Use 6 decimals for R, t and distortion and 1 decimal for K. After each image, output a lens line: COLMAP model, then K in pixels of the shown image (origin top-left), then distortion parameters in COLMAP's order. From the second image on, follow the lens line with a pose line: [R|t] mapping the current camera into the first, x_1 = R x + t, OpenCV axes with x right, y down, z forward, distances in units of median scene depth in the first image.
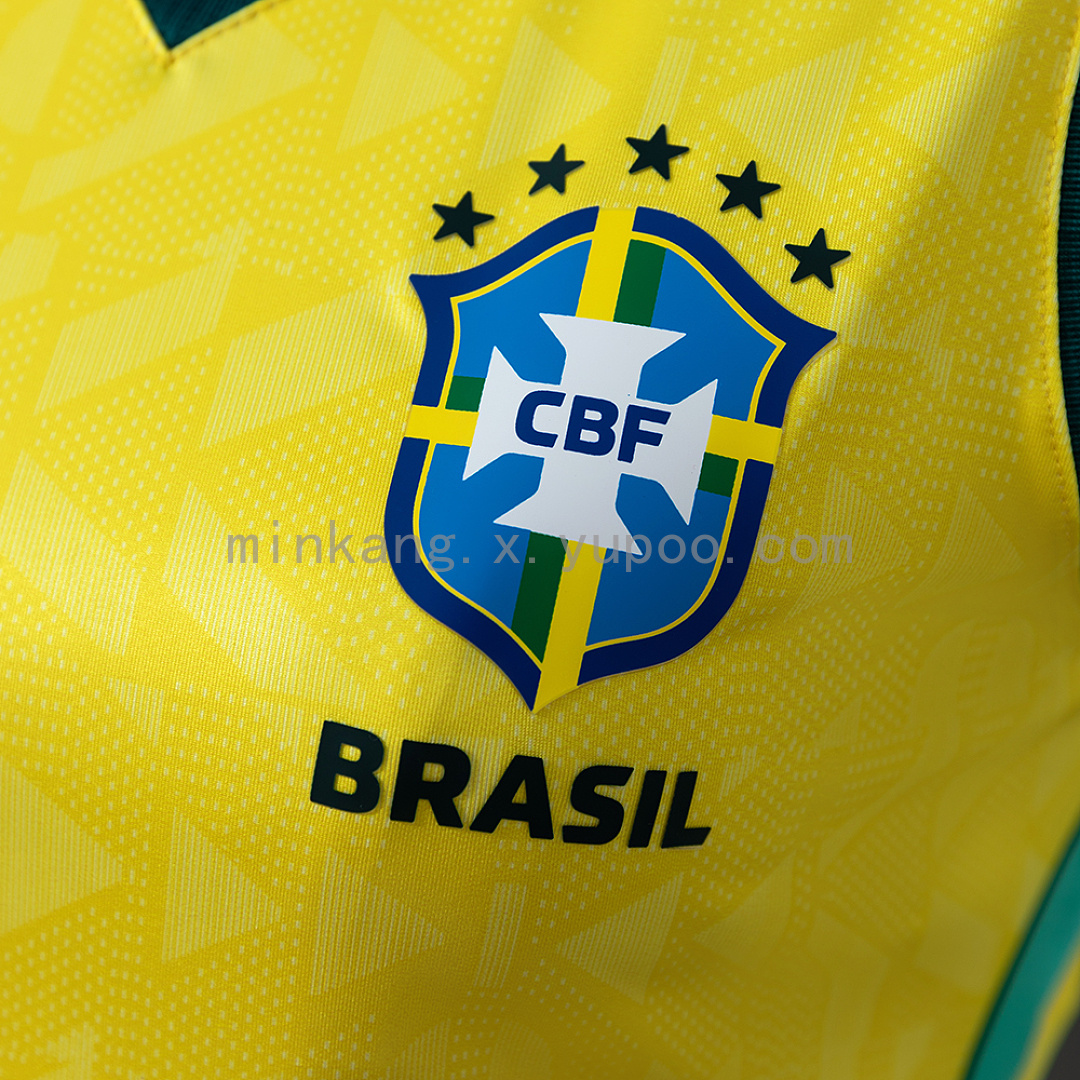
lens RADIAL K [[3027.9, 0, 513.3], [0, 3027.9, 442.5], [0, 0, 1]] dist [-0.014233, 0.000000]
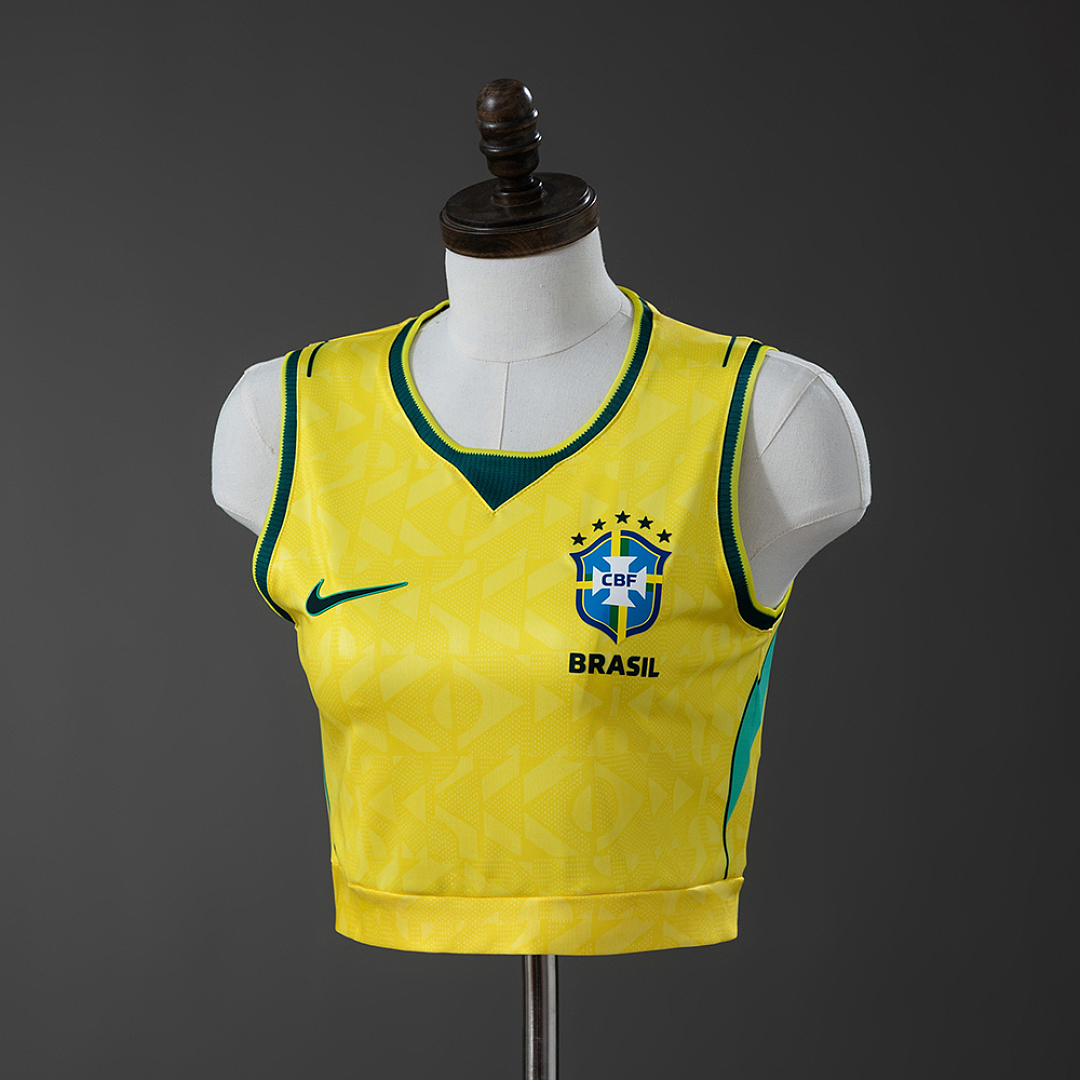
lens RADIAL K [[3515.0, 0, 541.3], [0, 3515.0, 539.0], [0, 0, 1]] dist [-0.191462, 0.000000]
pose [[0.985450, -0.130570, 0.108814, -0.619859], [0.143413, 0.982358, -0.120023, 0.521059], [-0.091223, 0.133882, 0.986790, -3.935107]]
